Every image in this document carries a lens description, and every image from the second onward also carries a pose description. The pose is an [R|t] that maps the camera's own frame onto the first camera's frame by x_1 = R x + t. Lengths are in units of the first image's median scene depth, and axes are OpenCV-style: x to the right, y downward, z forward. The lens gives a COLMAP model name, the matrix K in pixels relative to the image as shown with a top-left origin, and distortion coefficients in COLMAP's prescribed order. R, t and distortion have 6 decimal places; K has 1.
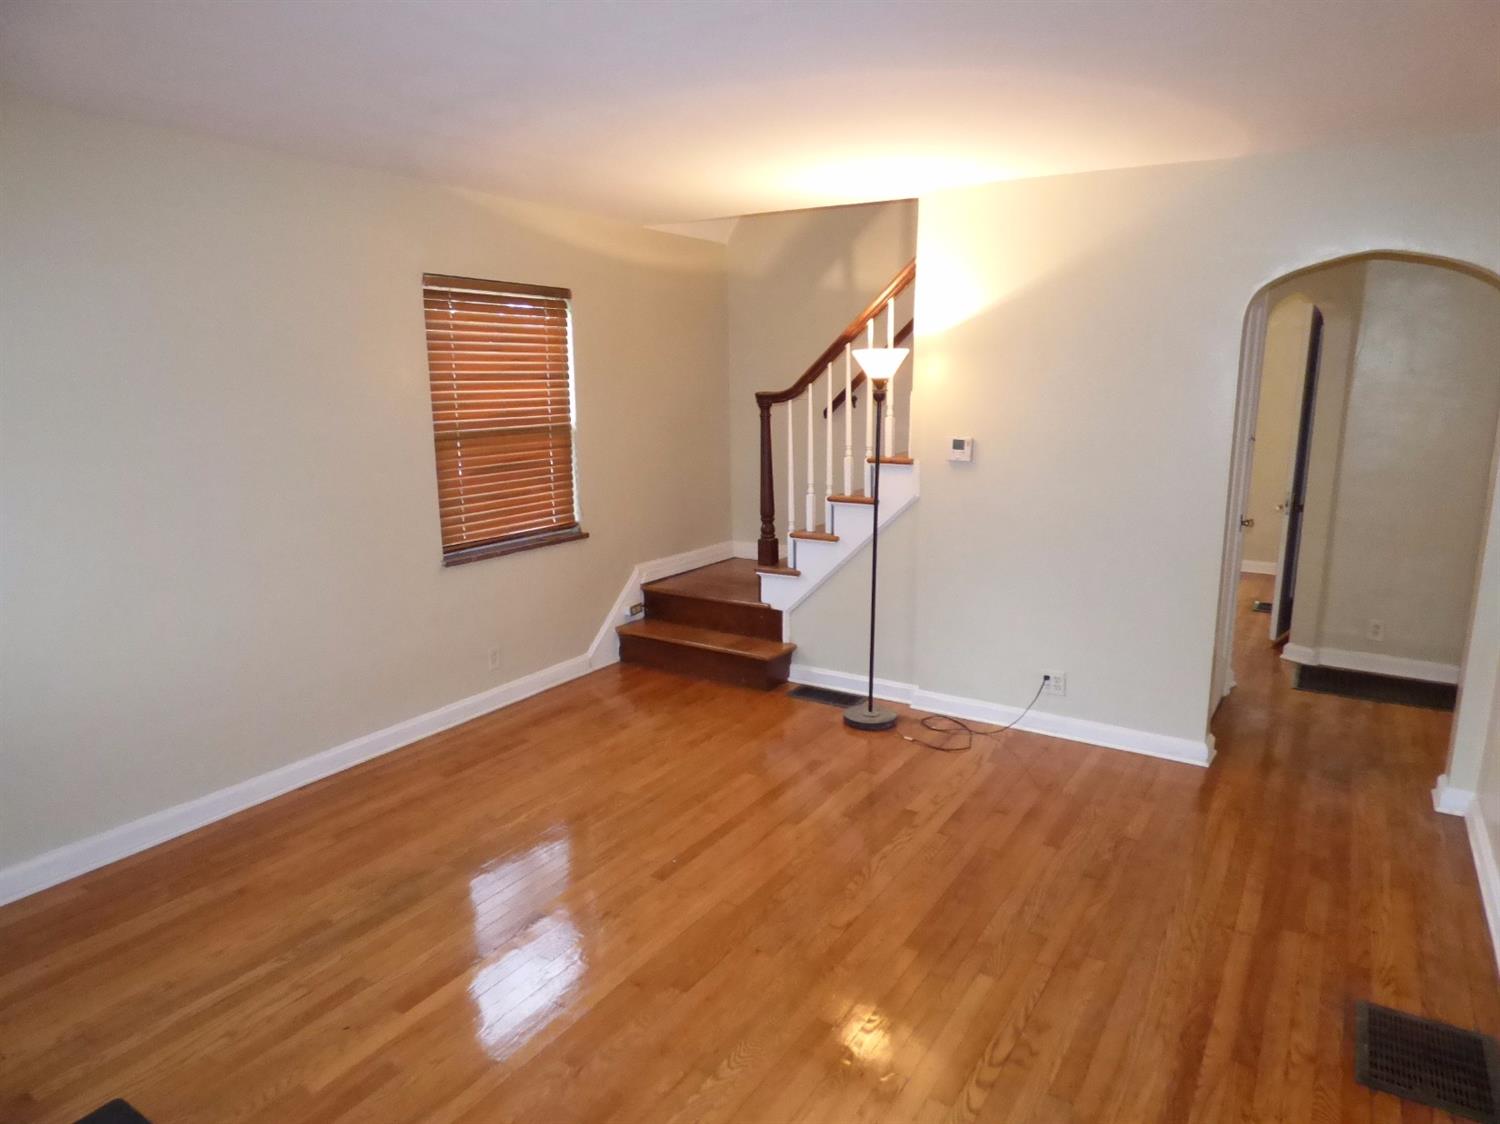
lens RADIAL K [[875.1, 0, 750.0], [0, 875.1, 562.0], [0, 0, 1]] dist [-0.042769, 0.000389]
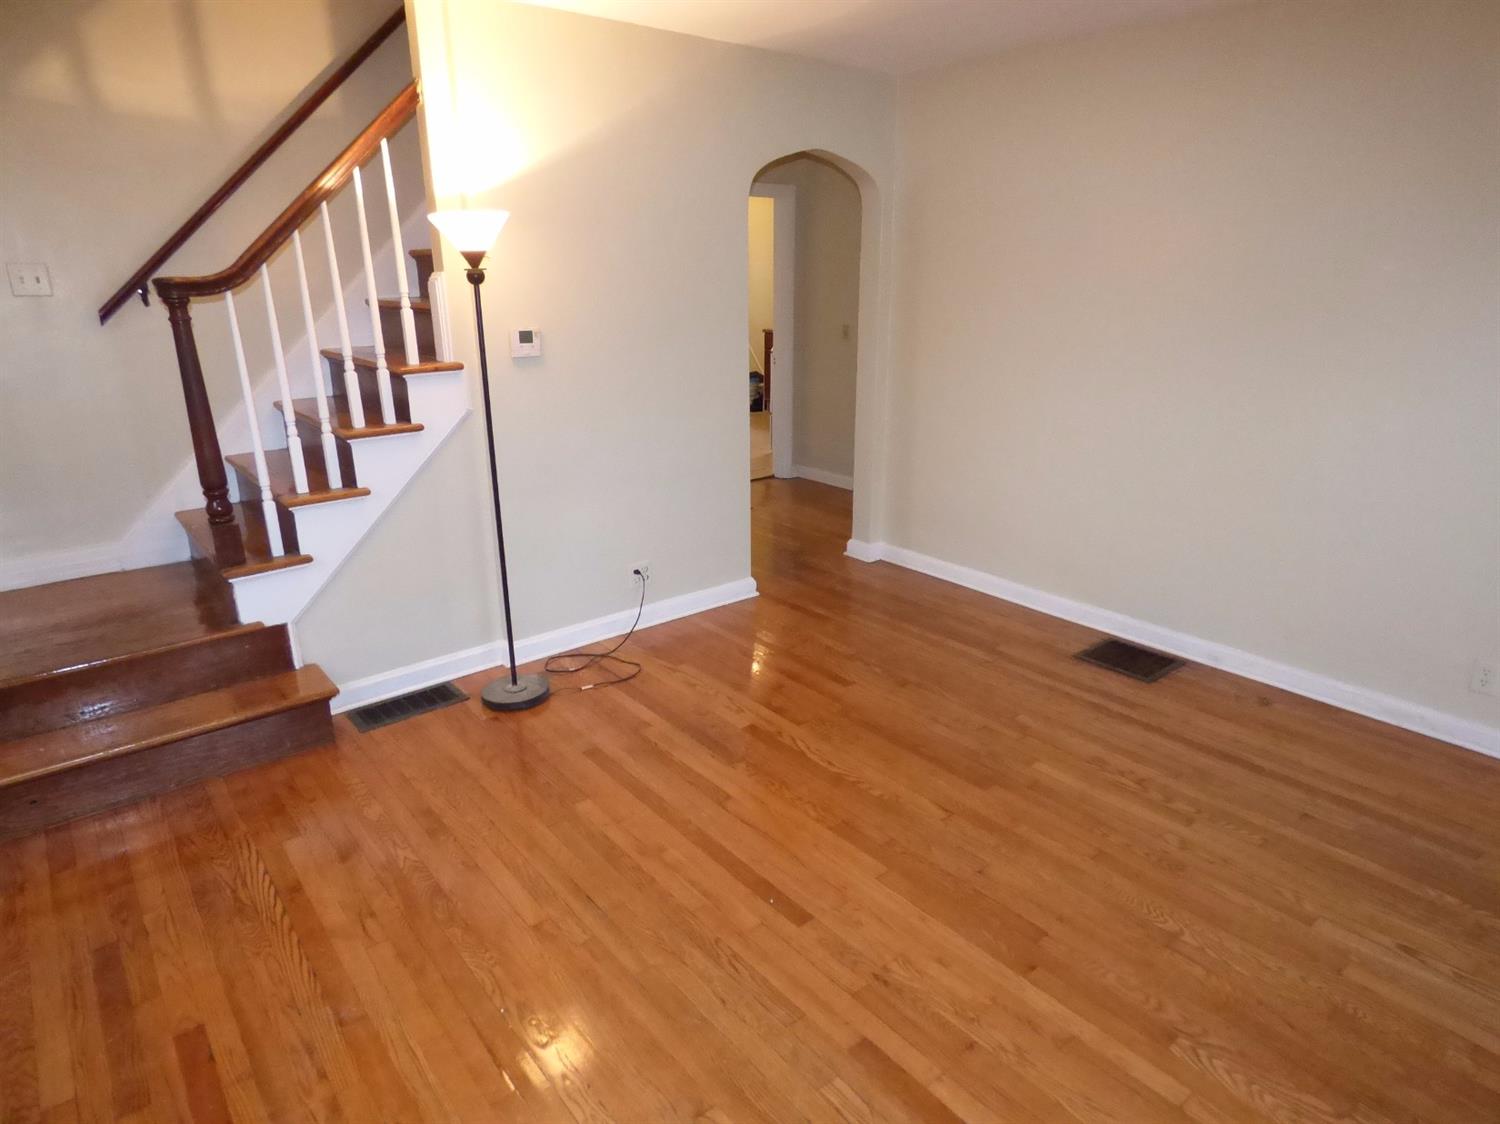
lens RADIAL K [[904.8, 0, 750.0], [0, 904.8, 562.0], [0, 0, 1]] dist [-0.001449, 0.012224]
pose [[0.335016, -0.297977, 0.893853, -0.546445], [0.200639, 0.949478, 0.241321, -0.101398], [-0.920602, 0.098496, 0.377876, 0.527489]]
